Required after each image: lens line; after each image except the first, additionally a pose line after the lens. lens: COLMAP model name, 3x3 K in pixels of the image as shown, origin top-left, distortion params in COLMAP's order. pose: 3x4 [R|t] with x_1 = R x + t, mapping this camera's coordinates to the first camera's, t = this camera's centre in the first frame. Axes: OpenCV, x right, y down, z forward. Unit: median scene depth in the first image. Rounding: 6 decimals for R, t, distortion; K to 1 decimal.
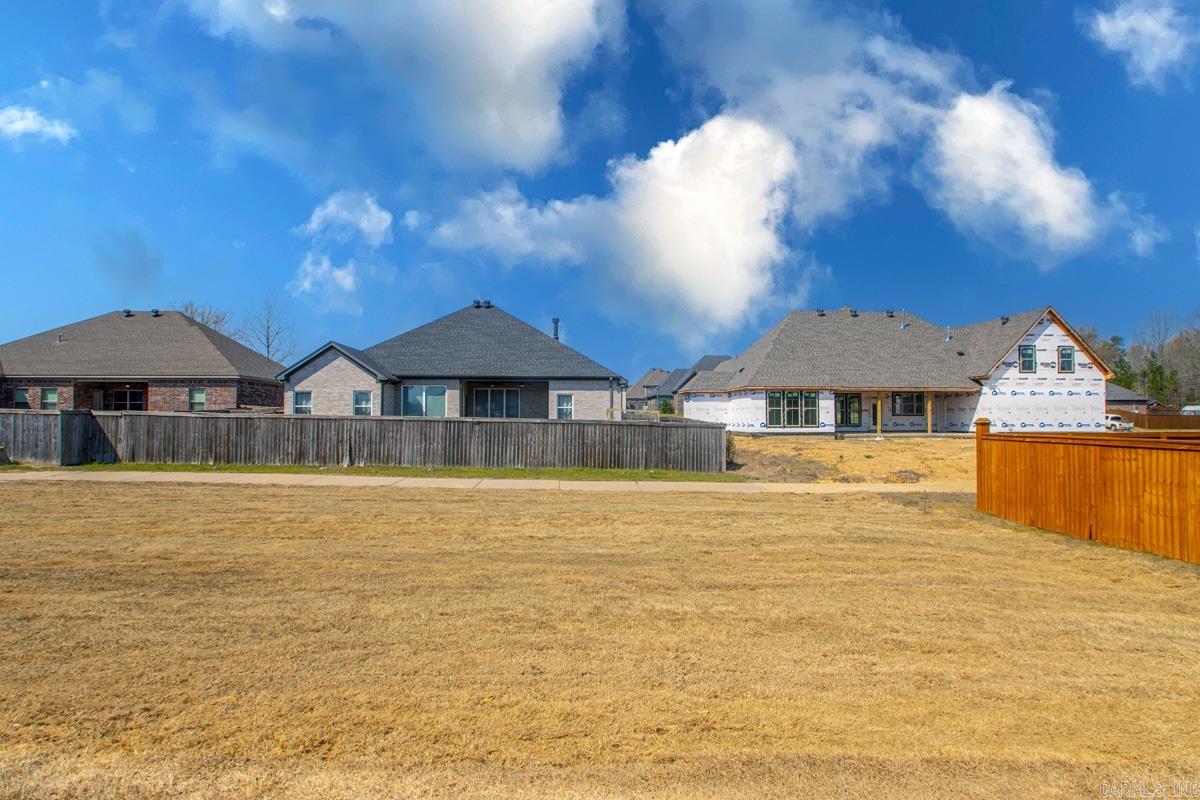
lens RADIAL K [[685.4, 0, 608.3], [0, 685.4, 391.2], [0, 0, 1]] dist [0.016166, -0.015897]
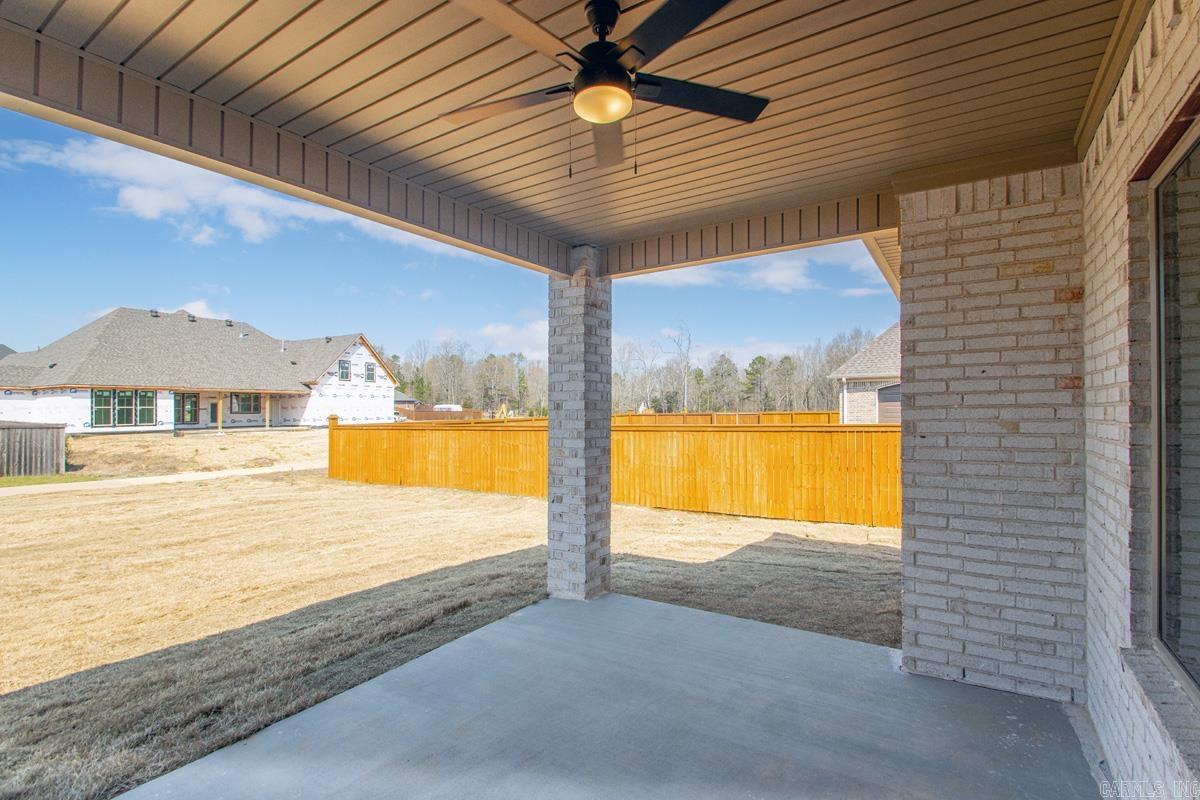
lens RADIAL K [[566.6, 0, 611.5], [0, 566.6, 401.6], [0, 0, 1]] dist [0.017789, -0.013514]
pose [[0.539239, 0.005902, 0.842132, -0.051403], [-0.019803, 0.999788, 0.005674, -0.002357], [-0.841920, -0.019736, 0.539241, -0.049128]]
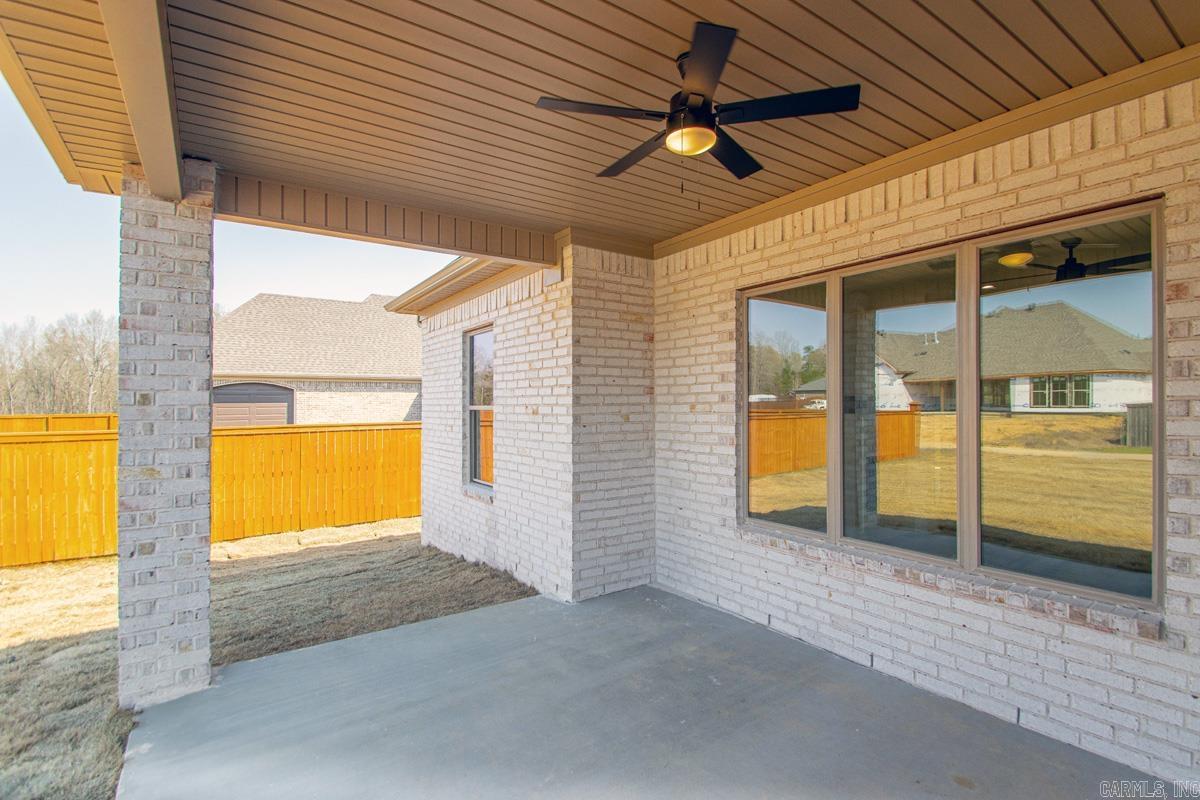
lens RADIAL K [[566.6, 0, 611.5], [0, 566.6, 401.6], [0, 0, 1]] dist [0.017789, -0.013514]
pose [[-0.573651, 0.010221, 0.819036, -0.113285], [-0.023586, 0.999301, -0.028990, 0.113789], [-0.818760, -0.035948, -0.573009, 2.593420]]
